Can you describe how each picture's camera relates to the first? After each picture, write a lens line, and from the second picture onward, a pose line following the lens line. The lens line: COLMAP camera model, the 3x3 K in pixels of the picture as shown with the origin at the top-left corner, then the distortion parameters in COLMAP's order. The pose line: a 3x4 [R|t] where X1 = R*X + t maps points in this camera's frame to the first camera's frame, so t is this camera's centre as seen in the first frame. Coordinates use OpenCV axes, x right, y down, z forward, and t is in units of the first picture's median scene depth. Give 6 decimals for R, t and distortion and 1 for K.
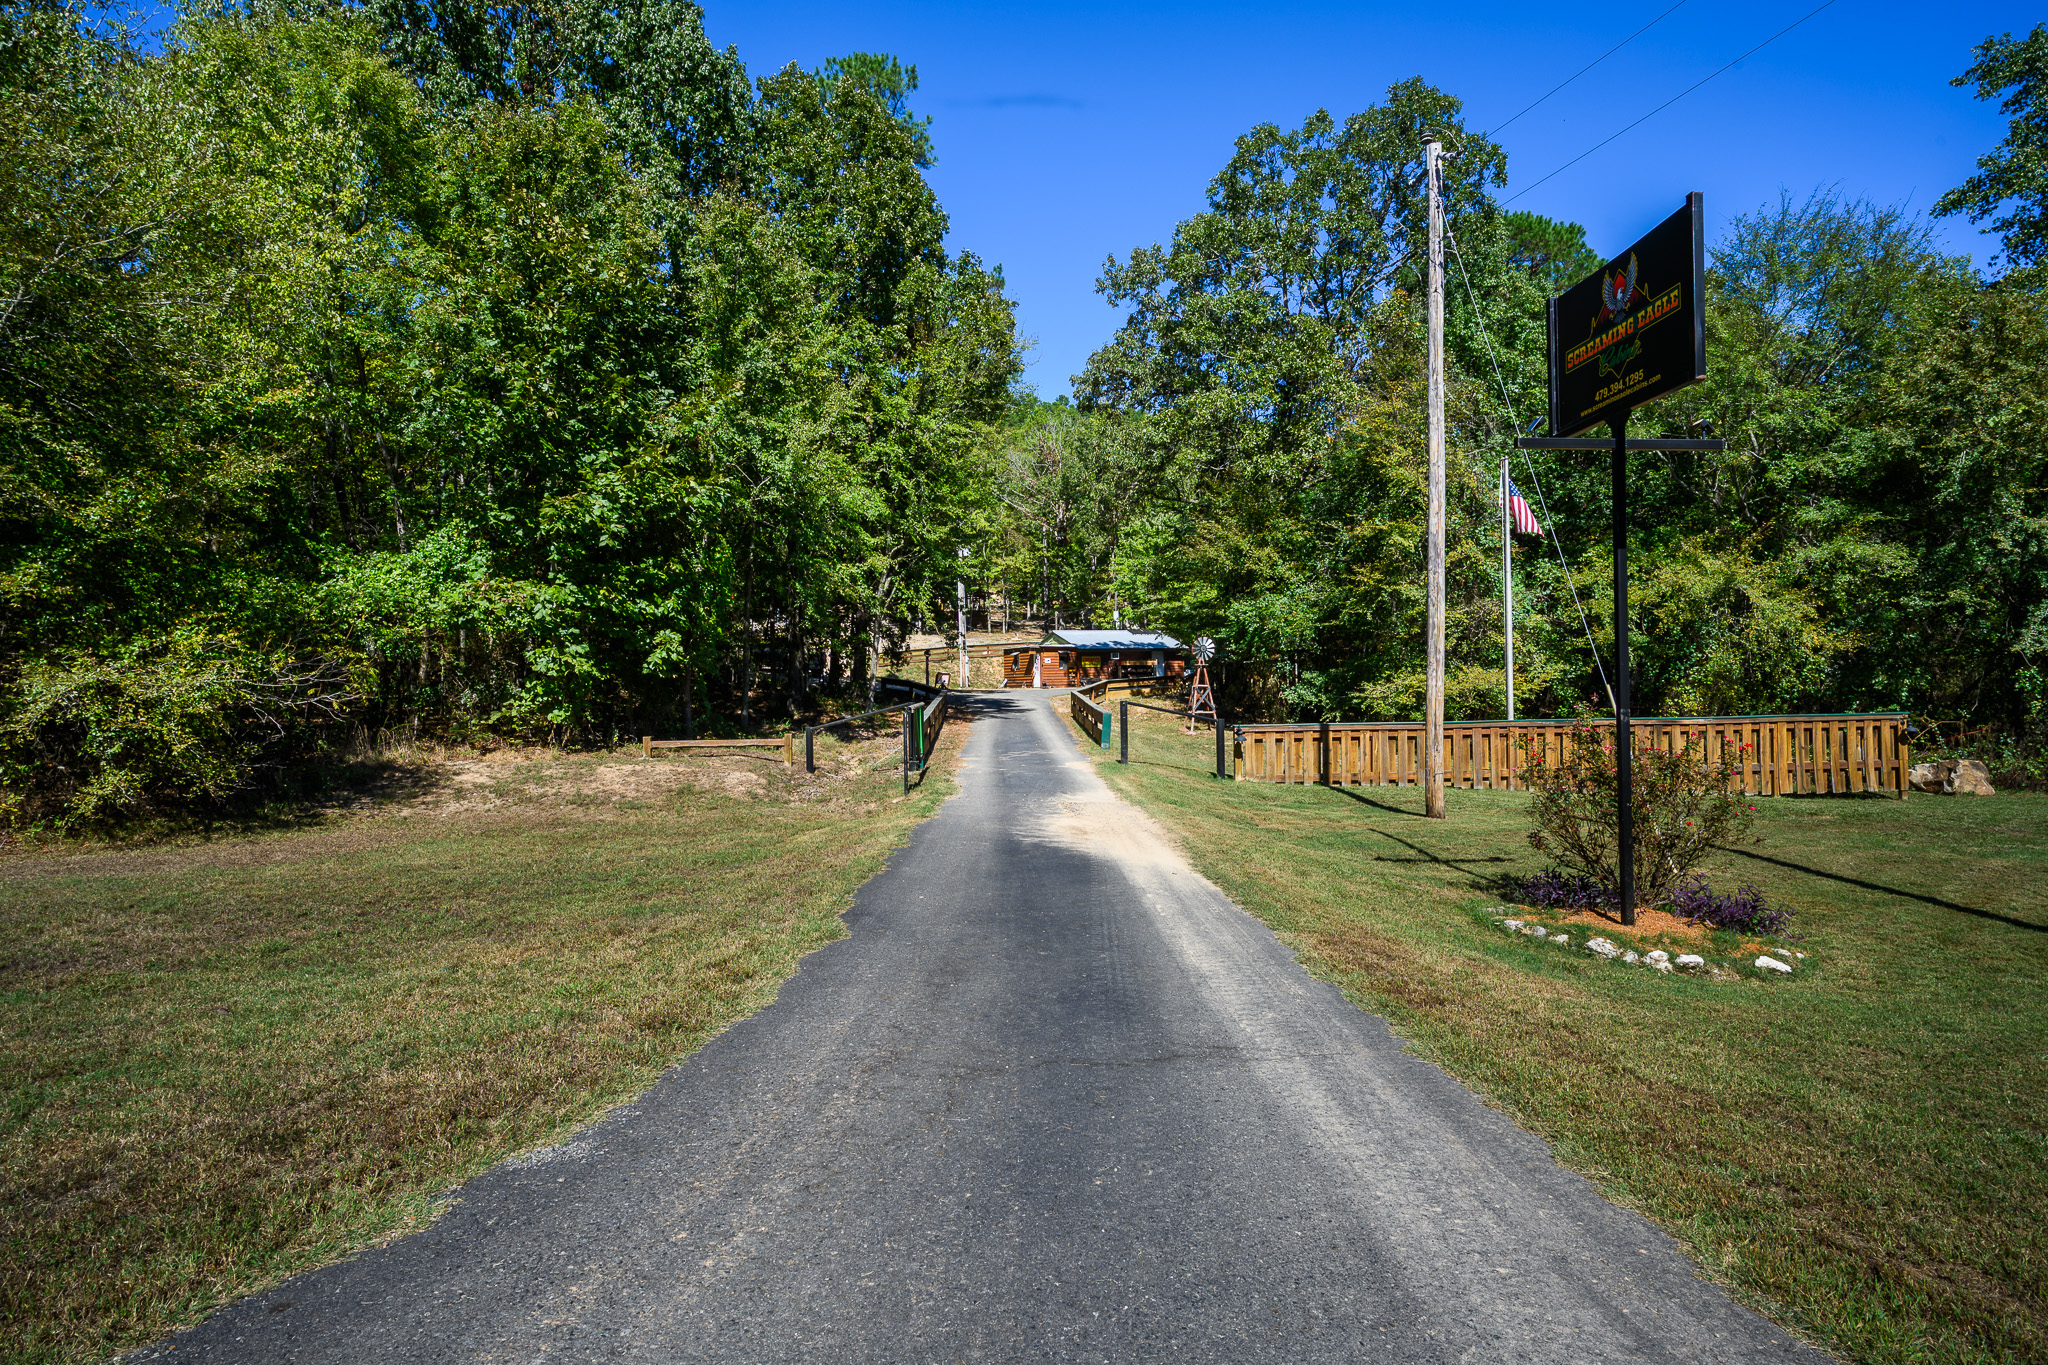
lens RADIAL K [[1000.0, 0, 1026.0], [0, 1000.0, 677.2], [0, 0, 1]] dist [0.004006, -0.007643]
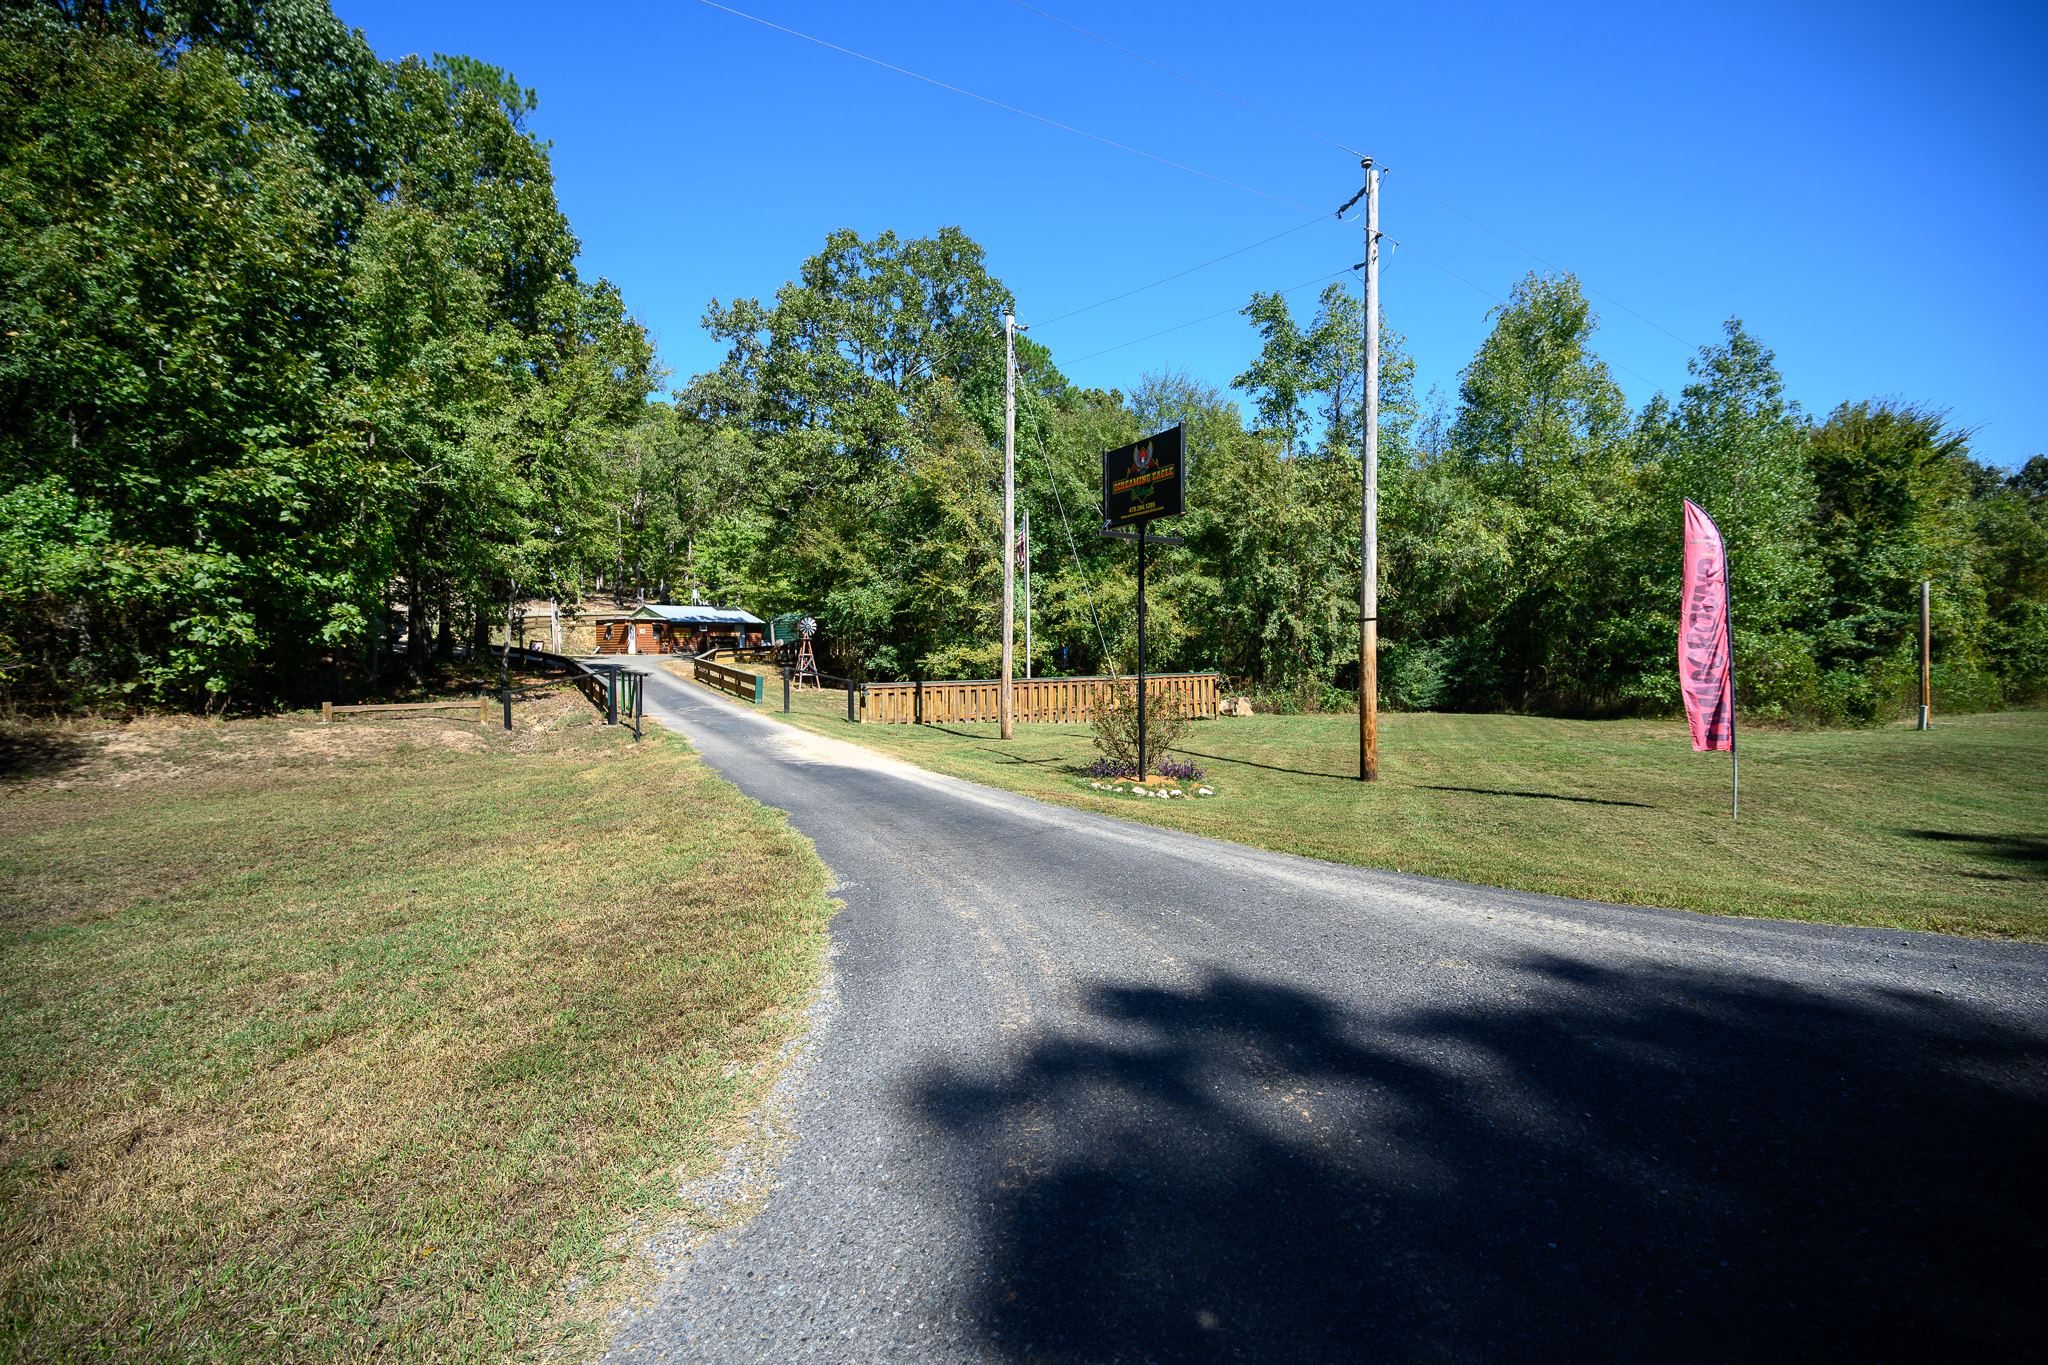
lens RADIAL K [[806.5, 0, 1025.0], [0, 806.5, 670.9], [0, 0, 1]] dist [0.001213, 0.000047]
pose [[0.871185, -0.005903, 0.490920, -0.113081], [-0.009745, 0.999523, 0.029313, -0.004784], [-0.490858, -0.030321, 0.870712, -0.079640]]
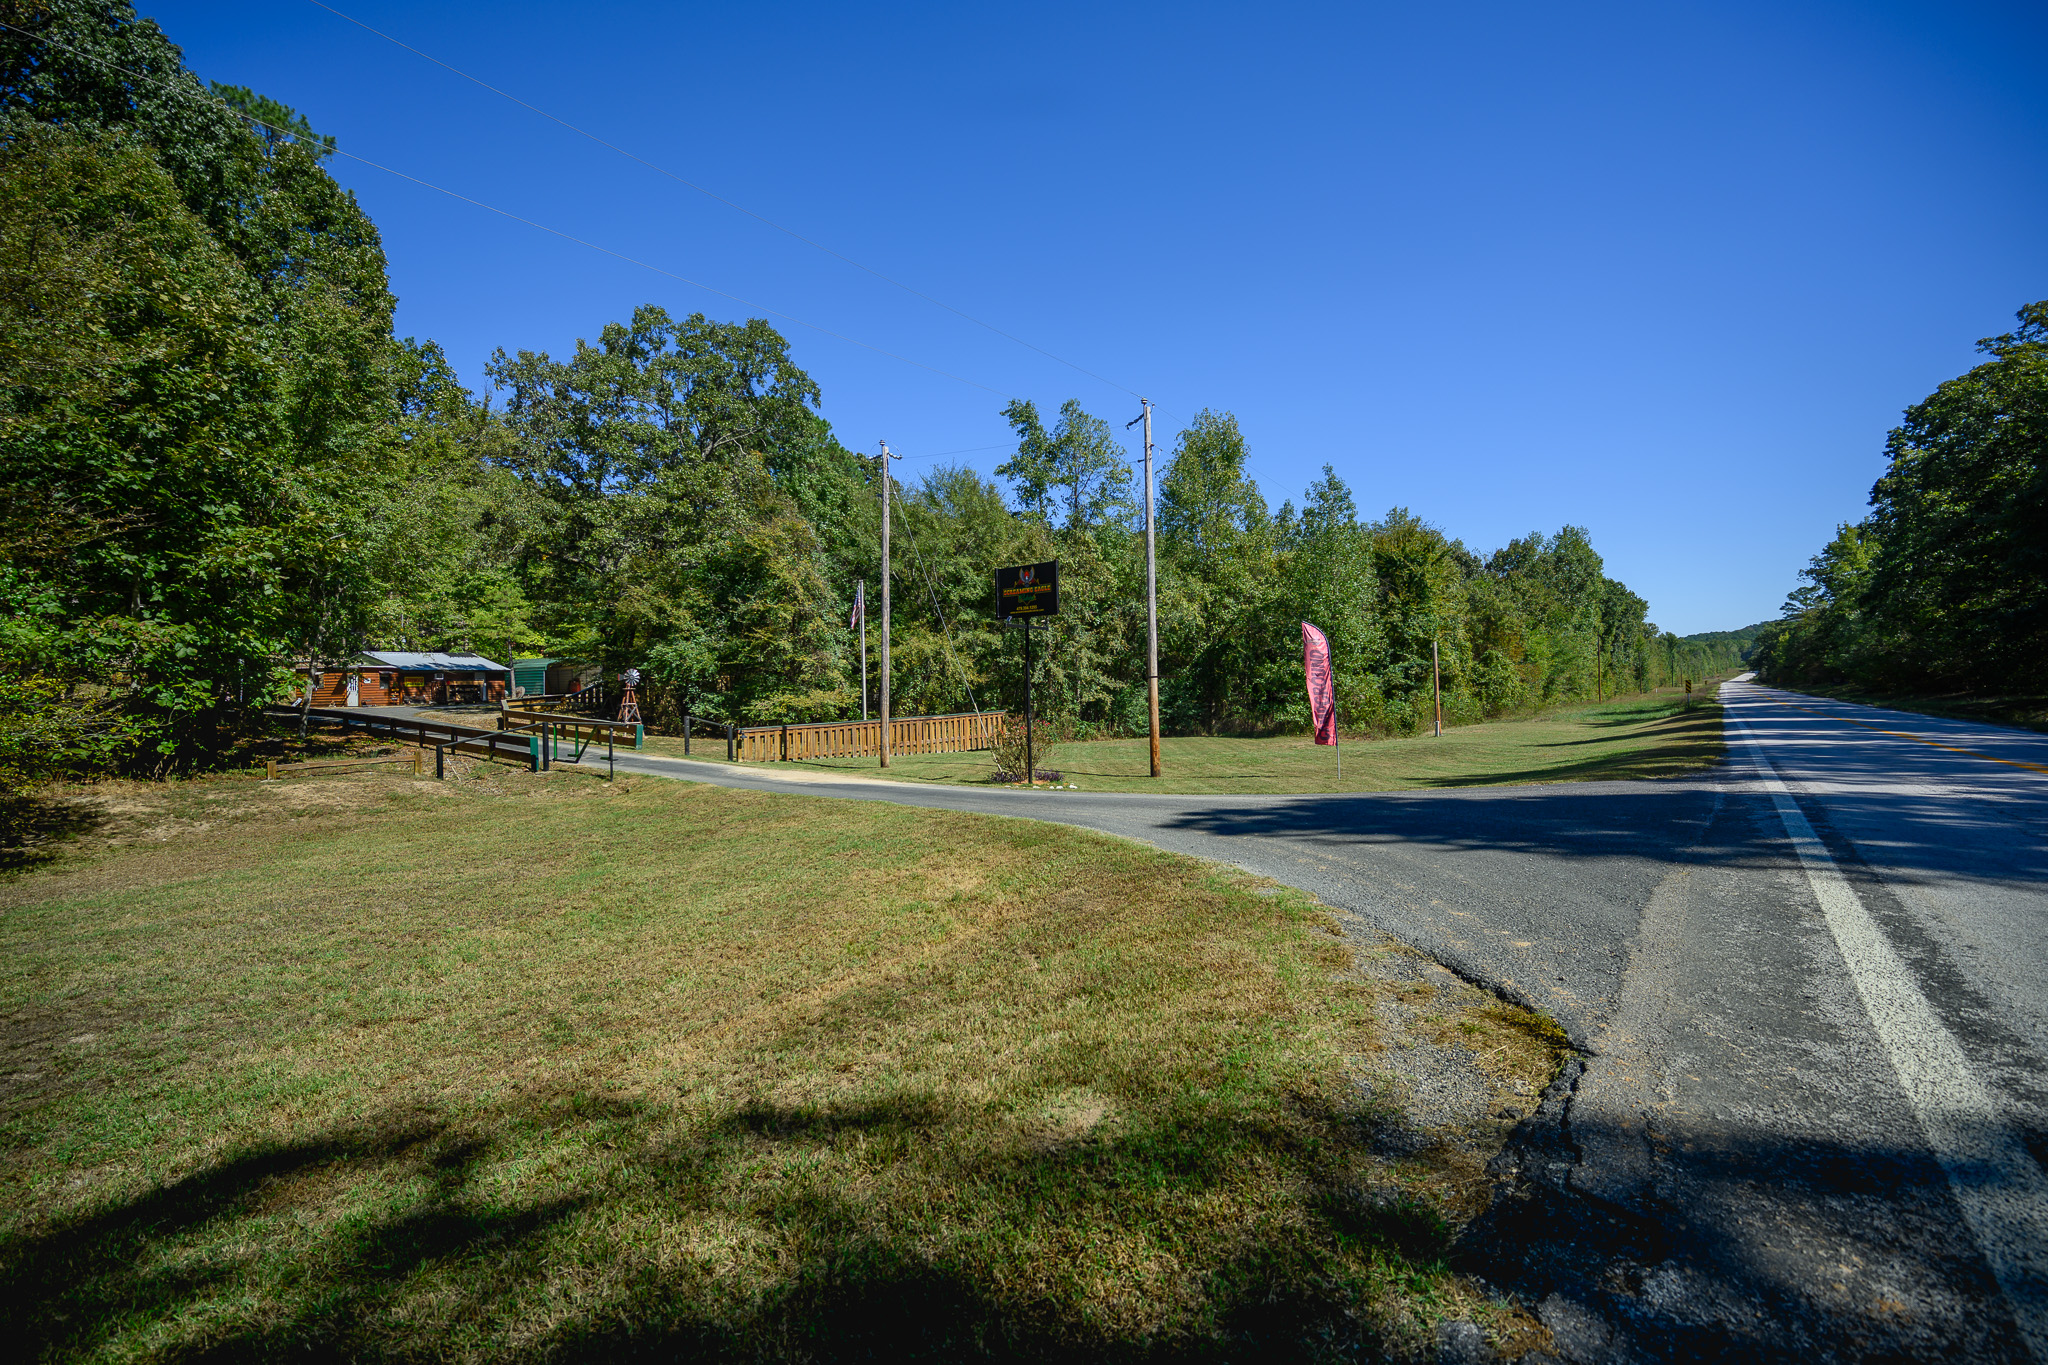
lens RADIAL K [[806.5, 0, 1025.0], [0, 806.5, 670.9], [0, 0, 1]] dist [0.001213, 0.000047]
pose [[0.651507, 0.011150, 0.758561, -0.379322], [0.005339, 0.999800, -0.019281, -0.015245], [-0.758624, 0.016612, 0.651317, -0.177405]]
